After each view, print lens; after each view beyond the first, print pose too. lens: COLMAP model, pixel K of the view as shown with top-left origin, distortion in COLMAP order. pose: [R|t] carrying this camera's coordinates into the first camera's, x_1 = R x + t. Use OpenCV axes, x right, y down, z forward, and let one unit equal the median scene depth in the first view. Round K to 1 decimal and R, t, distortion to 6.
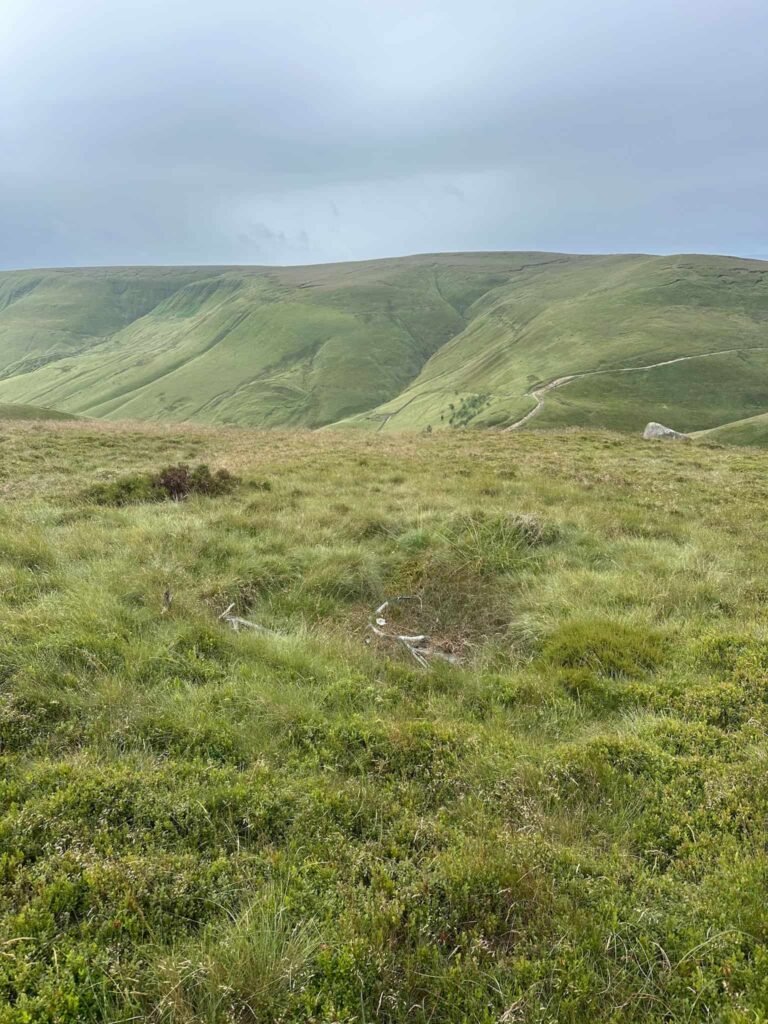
lens RADIAL K [[725.2, 0, 384.0], [0, 725.2, 512.0], [0, 0, 1]] dist [0.083958, -0.006512]
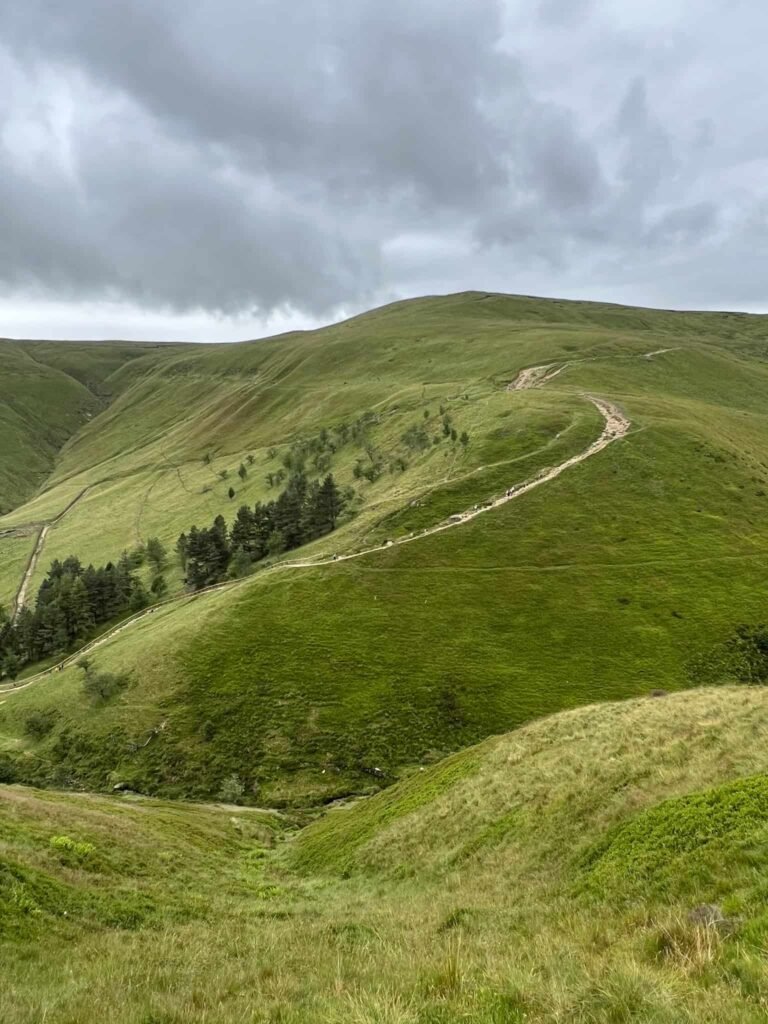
lens RADIAL K [[725.2, 0, 384.0], [0, 725.2, 512.0], [0, 0, 1]] dist [0.083958, -0.006512]
pose [[0.829271, -0.078649, 0.553285, -0.071846], [0.191458, 0.970116, -0.149058, -0.035805], [-0.525027, 0.229540, 0.819547, 0.552930]]
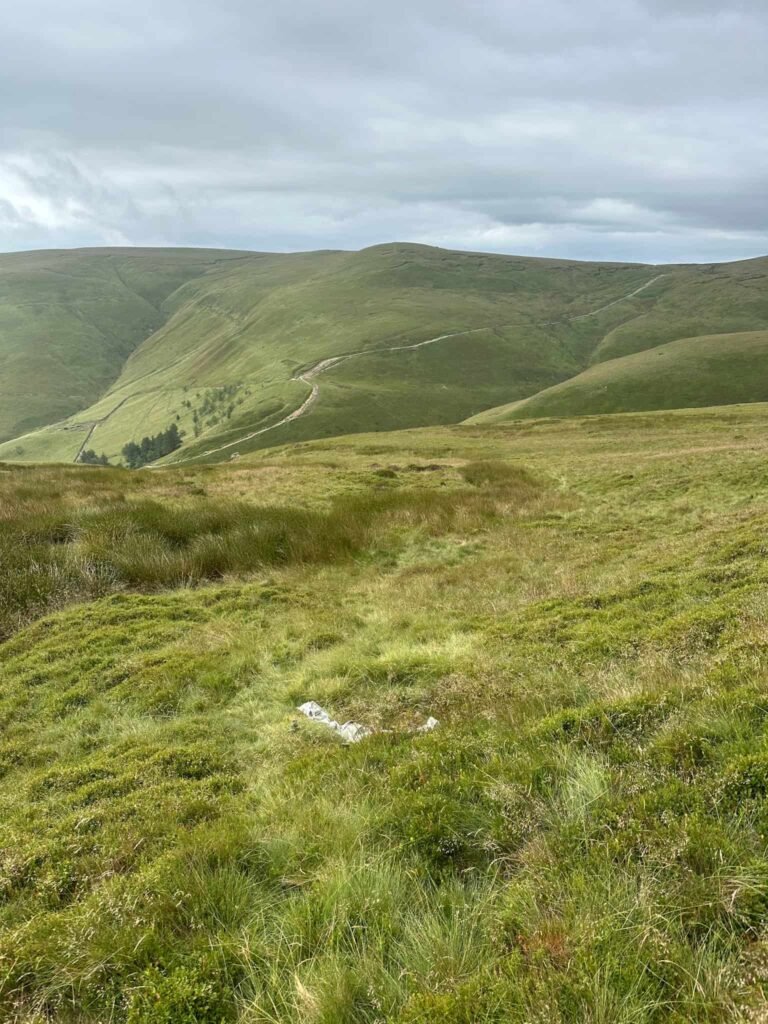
lens RADIAL K [[725.2, 0, 384.0], [0, 725.2, 512.0], [0, 0, 1]] dist [0.083958, -0.006512]
pose [[0.909098, -0.113382, 0.400857, -0.041465], [0.121198, 0.992611, 0.005895, -0.003859], [-0.398563, 0.043224, 0.916122, 0.156899]]
